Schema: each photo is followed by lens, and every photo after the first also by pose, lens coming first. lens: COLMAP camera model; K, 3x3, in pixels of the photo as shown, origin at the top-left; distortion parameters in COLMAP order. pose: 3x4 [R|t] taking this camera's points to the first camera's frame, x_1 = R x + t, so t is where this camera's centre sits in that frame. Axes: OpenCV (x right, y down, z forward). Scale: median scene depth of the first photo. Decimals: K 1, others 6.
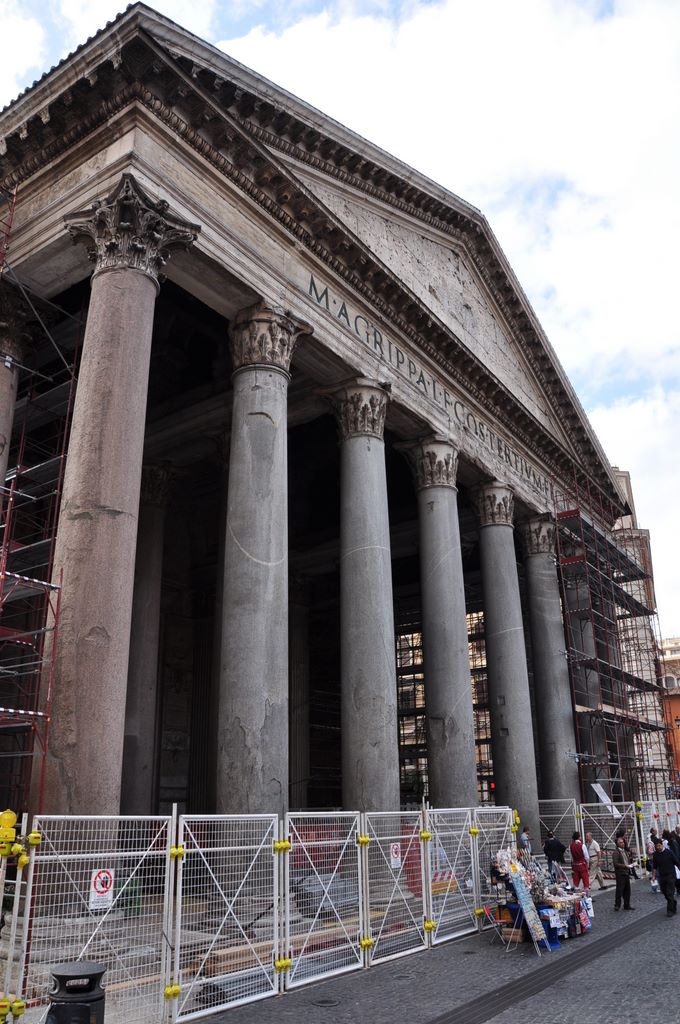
lens RADIAL K [[794.9, 0, 339.5], [0, 794.9, 515.3], [0, 0, 1]] dist [-0.152967, 0.108741]
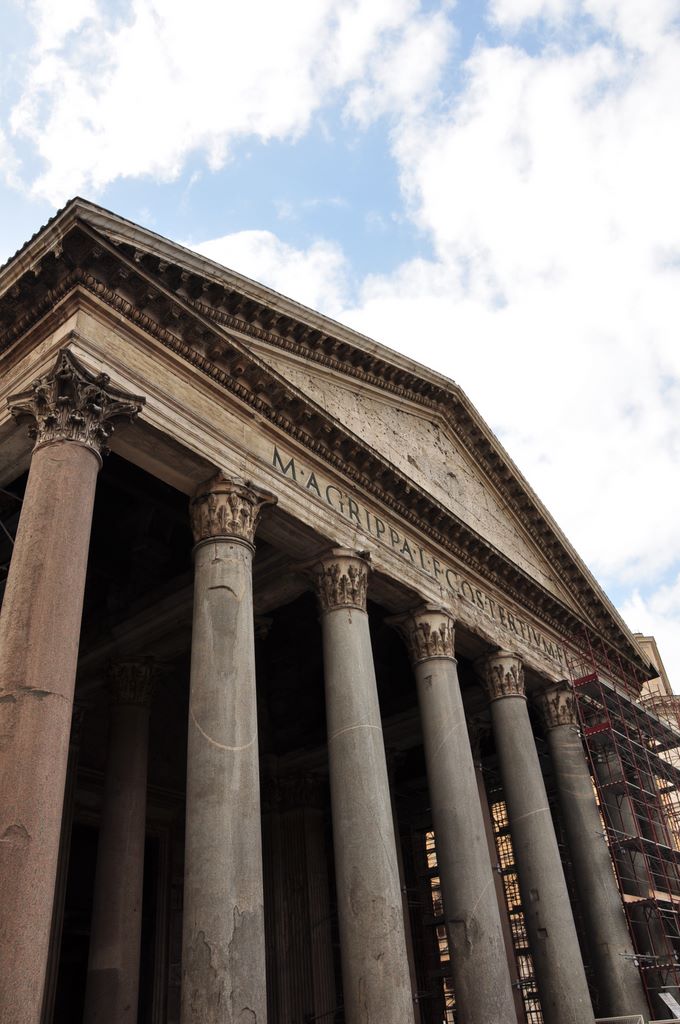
lens RADIAL K [[794.9, 0, 337.5], [0, 794.9, 517.6], [0, 0, 1]] dist [-0.152967, 0.108741]
pose [[0.995733, -0.089195, -0.023670, 0.056094], [0.080402, 0.964410, -0.251890, 0.032916], [0.045295, 0.248912, 0.967466, 0.068410]]
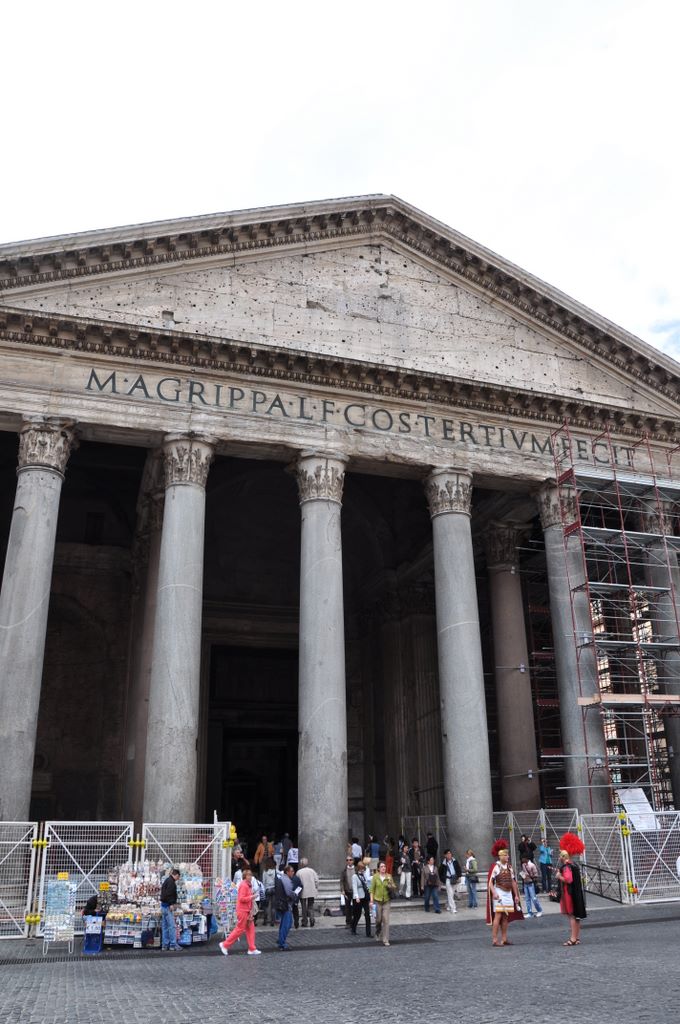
lens RADIAL K [[794.9, 0, 342.2], [0, 794.9, 518.2], [0, 0, 1]] dist [-0.152967, 0.108741]
pose [[0.790649, -0.215977, -0.572912, 0.868444], [0.217826, 0.973722, -0.066463, 0.071397], [0.572212, -0.072246, 0.816917, 0.232388]]
